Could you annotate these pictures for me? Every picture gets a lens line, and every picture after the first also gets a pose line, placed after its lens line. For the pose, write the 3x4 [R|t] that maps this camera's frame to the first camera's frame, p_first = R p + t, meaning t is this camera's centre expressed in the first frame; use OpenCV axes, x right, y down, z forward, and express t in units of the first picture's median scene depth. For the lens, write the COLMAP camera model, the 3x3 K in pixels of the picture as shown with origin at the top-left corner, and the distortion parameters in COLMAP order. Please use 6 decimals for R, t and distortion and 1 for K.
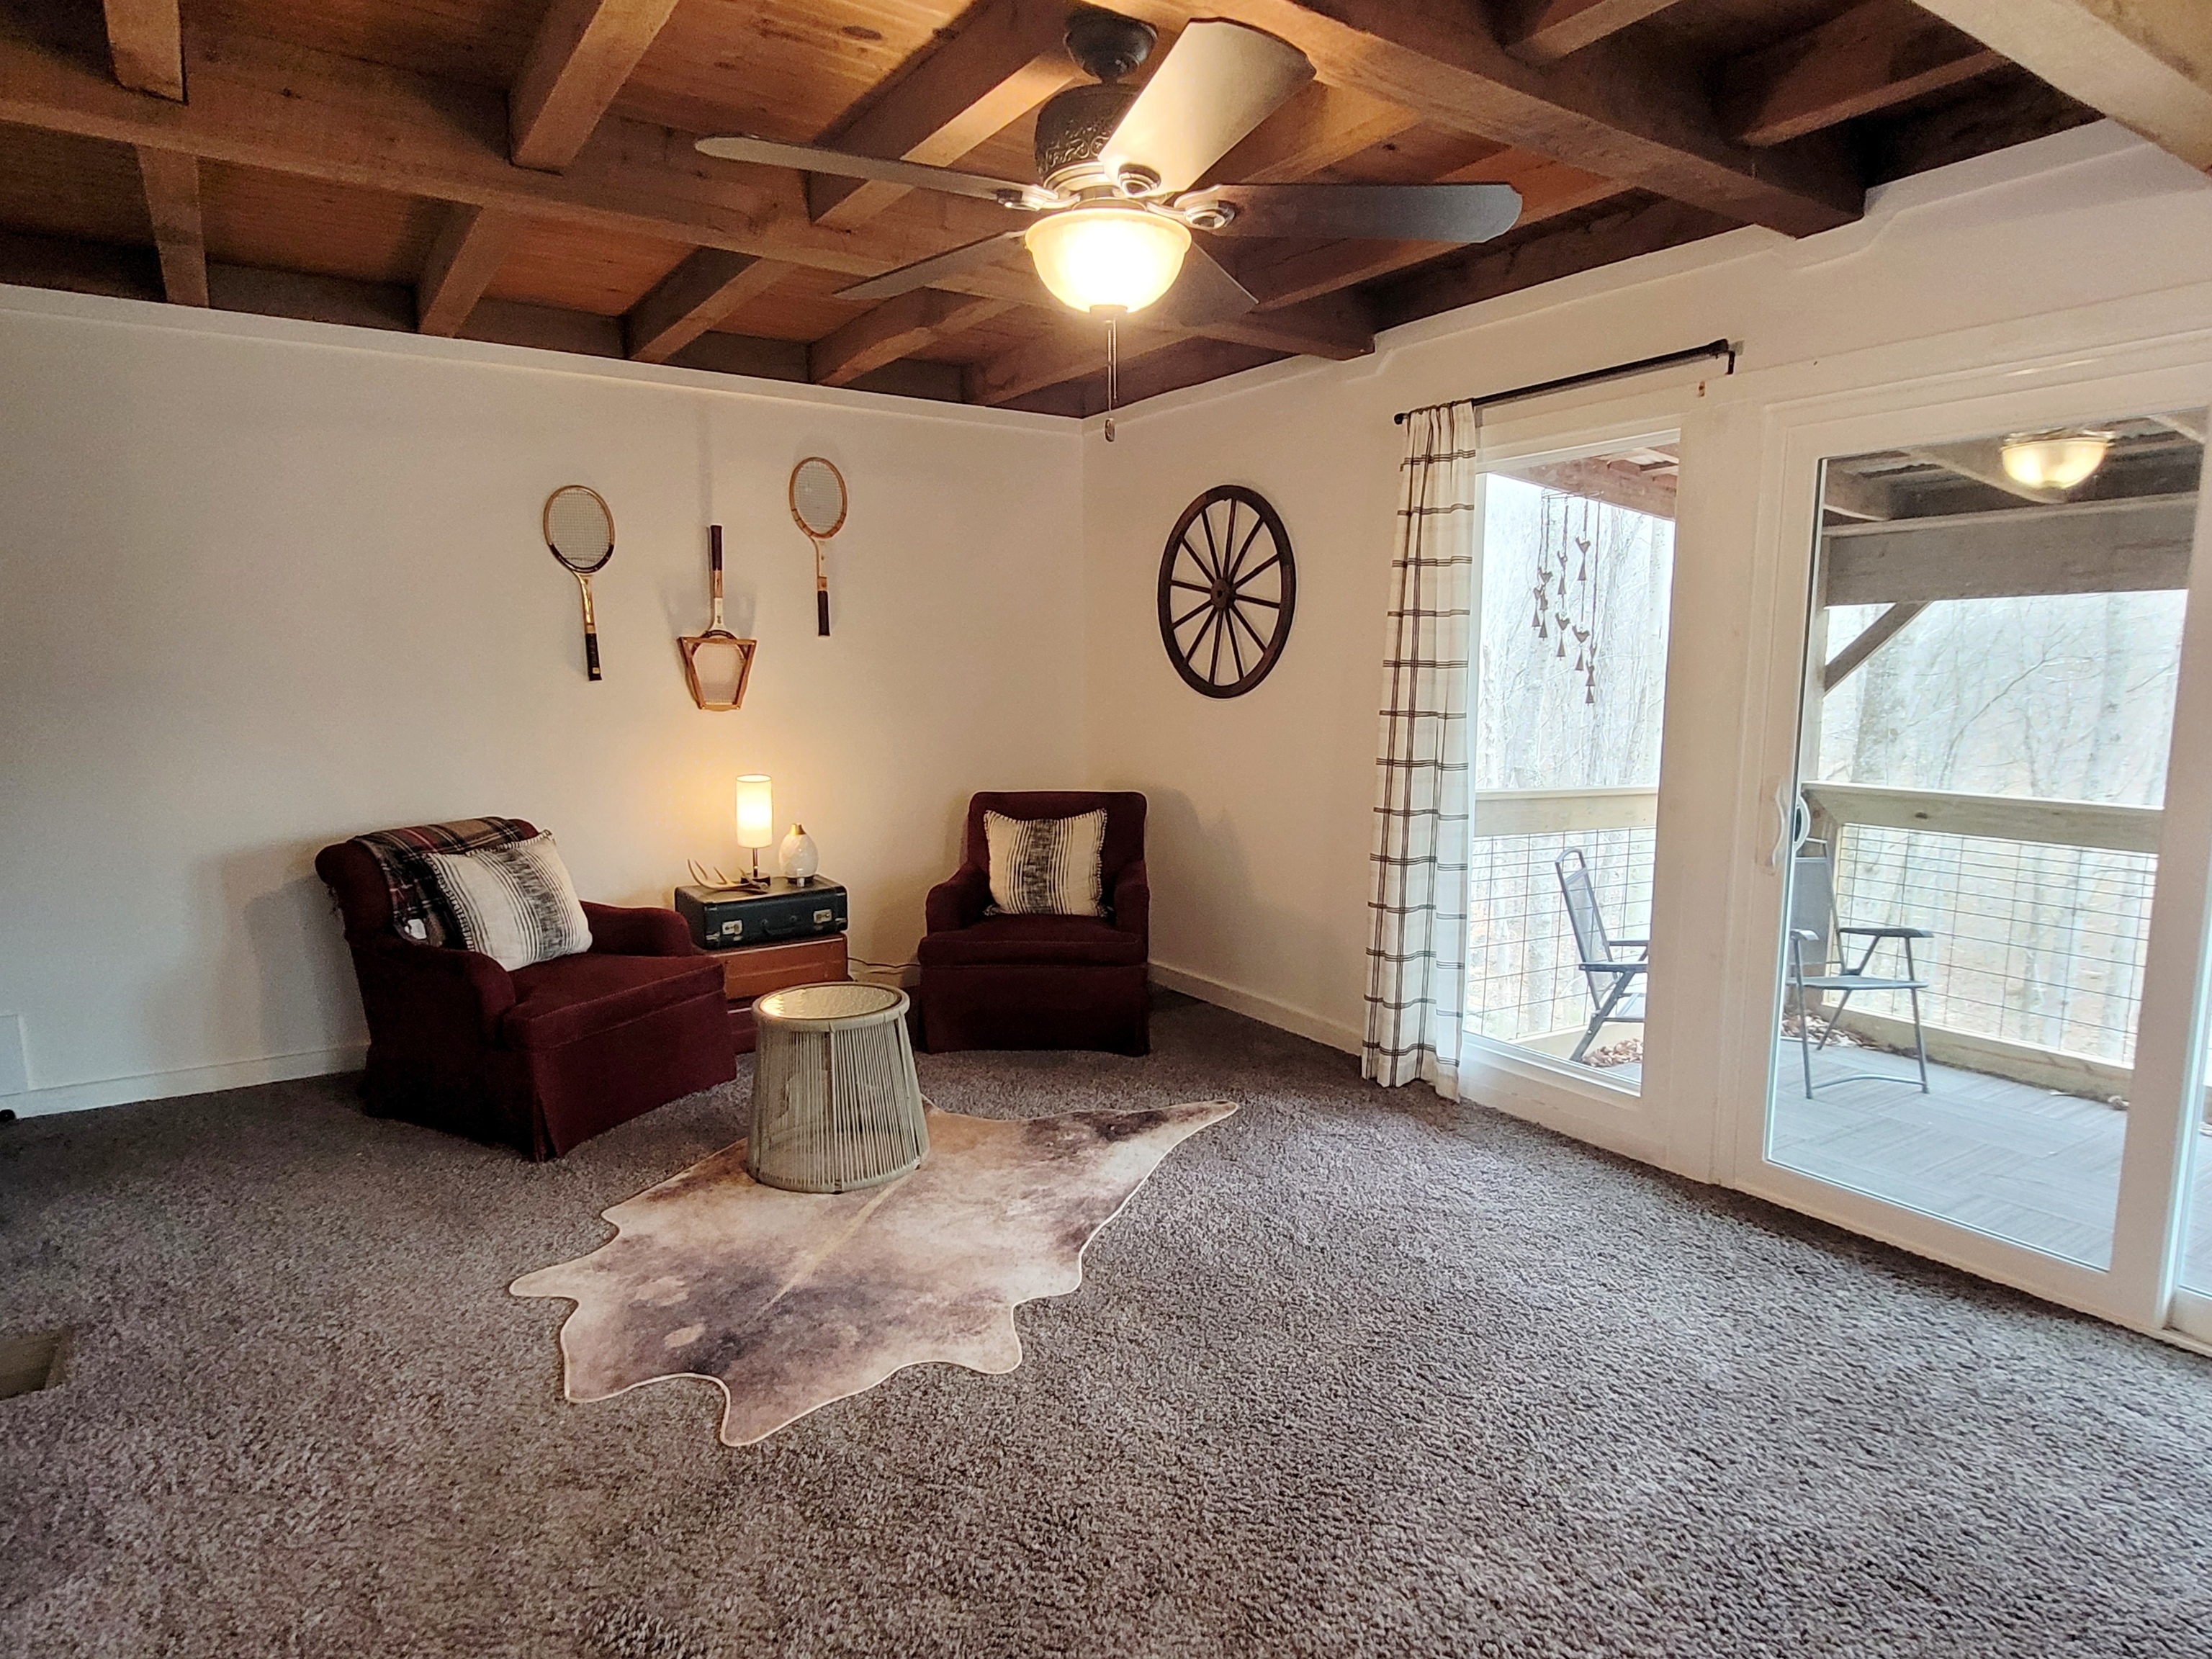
lens RADIAL K [[1261.2, 0, 1112.0], [0, 1261.2, 848.0], [0, 0, 1]] dist [0.005716, -0.003351]
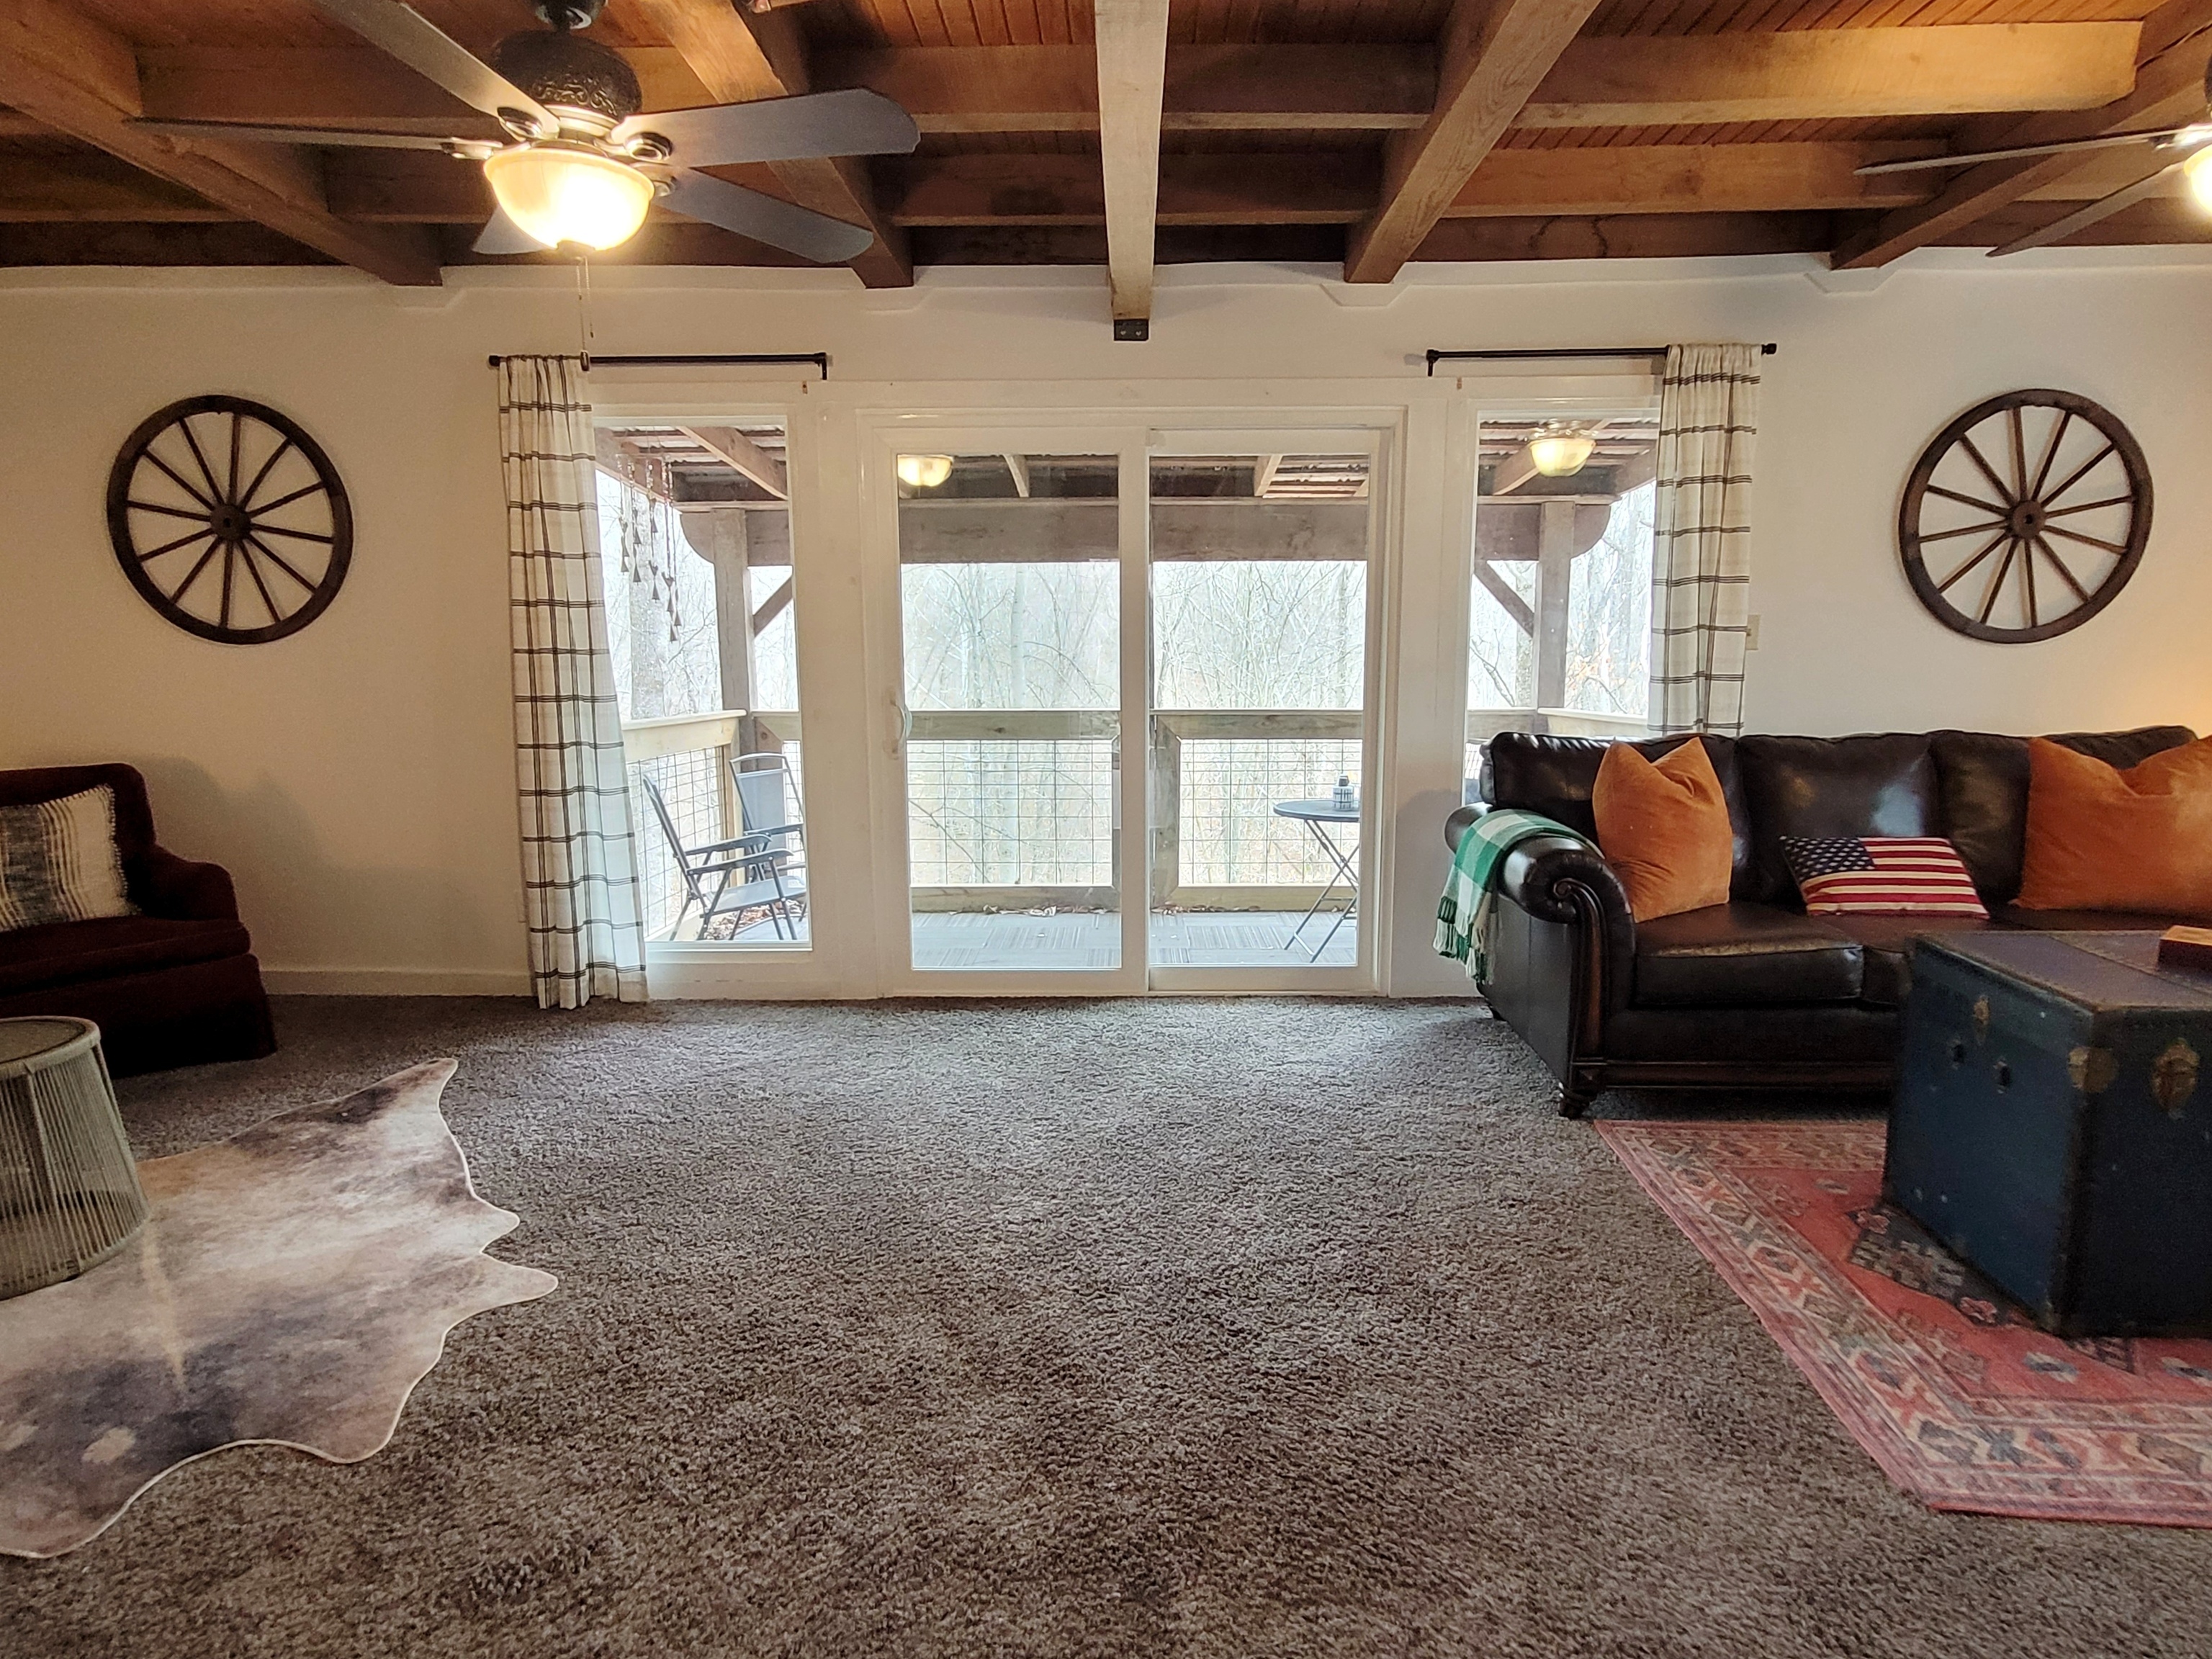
lens RADIAL K [[1261.2, 0, 1112.0], [0, 1261.2, 848.0], [0, 0, 1]] dist [0.005716, -0.003351]
pose [[0.568464, -0.141653, 0.810422, -0.385173], [0.120588, 0.988773, 0.088242, 0.019939], [-0.813823, 0.047564, 0.579163, 0.022161]]
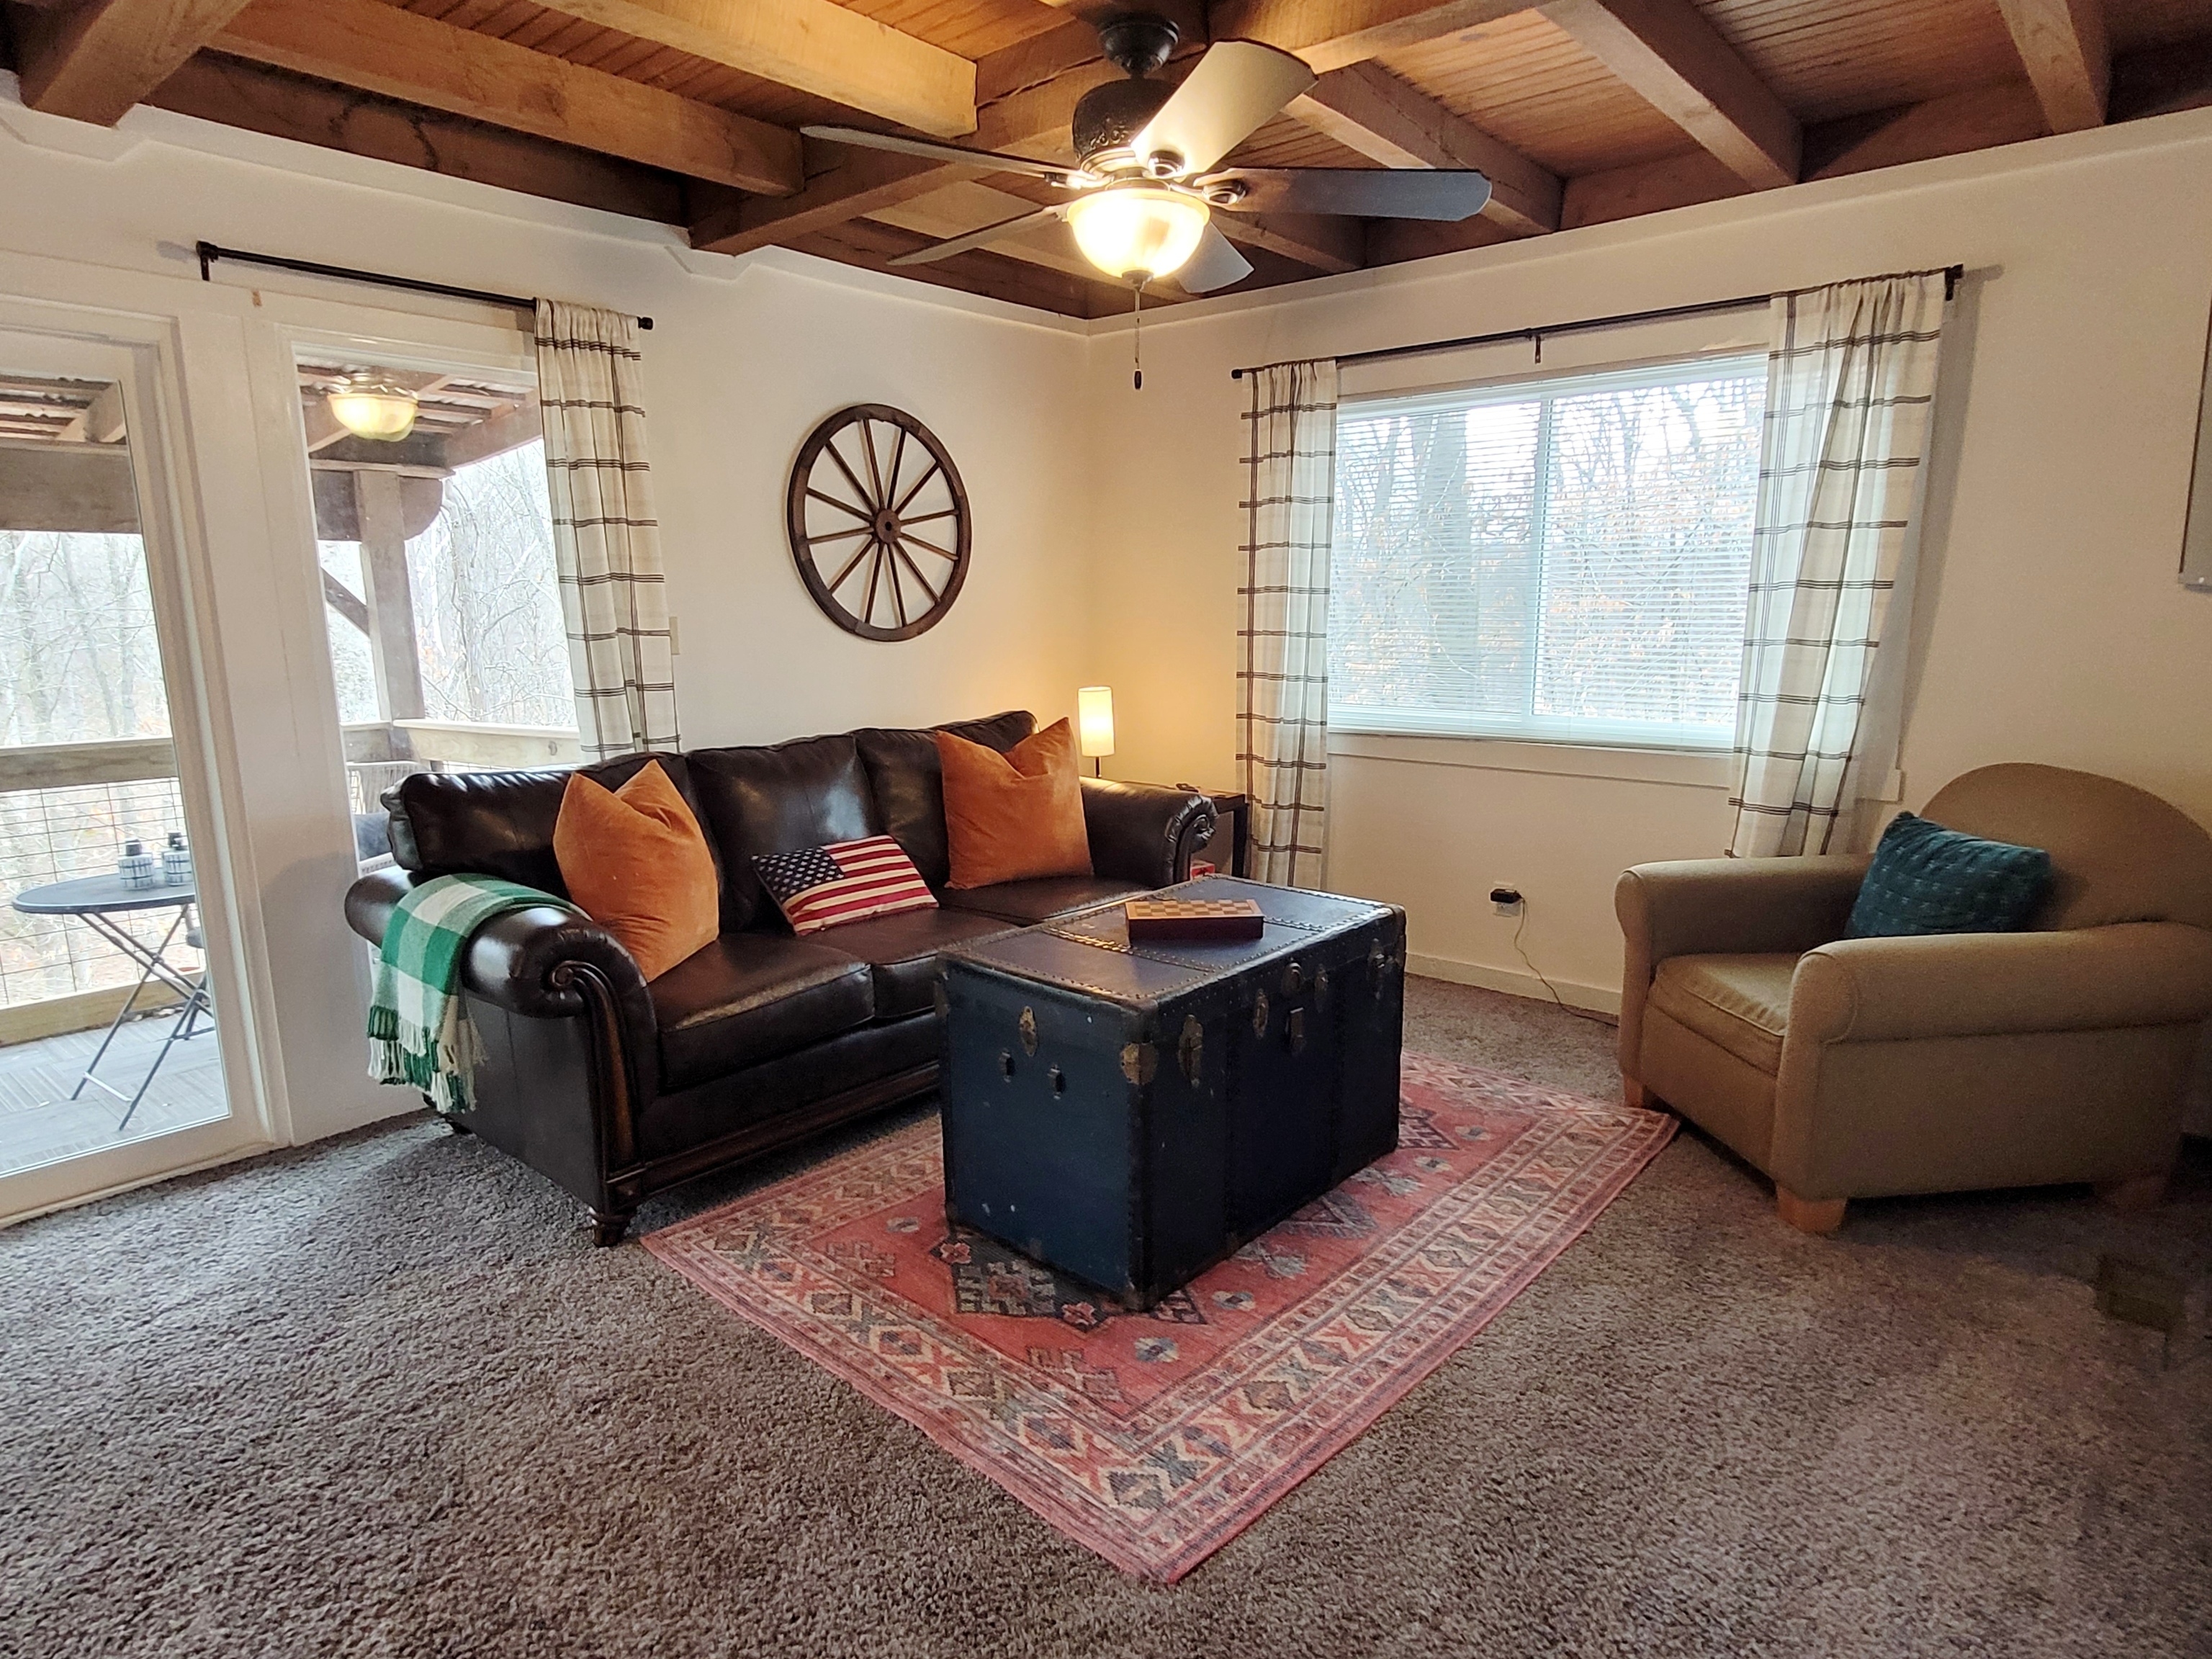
lens RADIAL K [[1261.2, 0, 1112.0], [0, 1261.2, 848.0], [0, 0, 1]] dist [0.005716, -0.003351]
pose [[-0.276017, -0.180758, 0.944003, -0.230976], [0.142684, 0.963568, 0.226224, -0.015778], [-0.950503, 0.197136, -0.240170, 0.137002]]
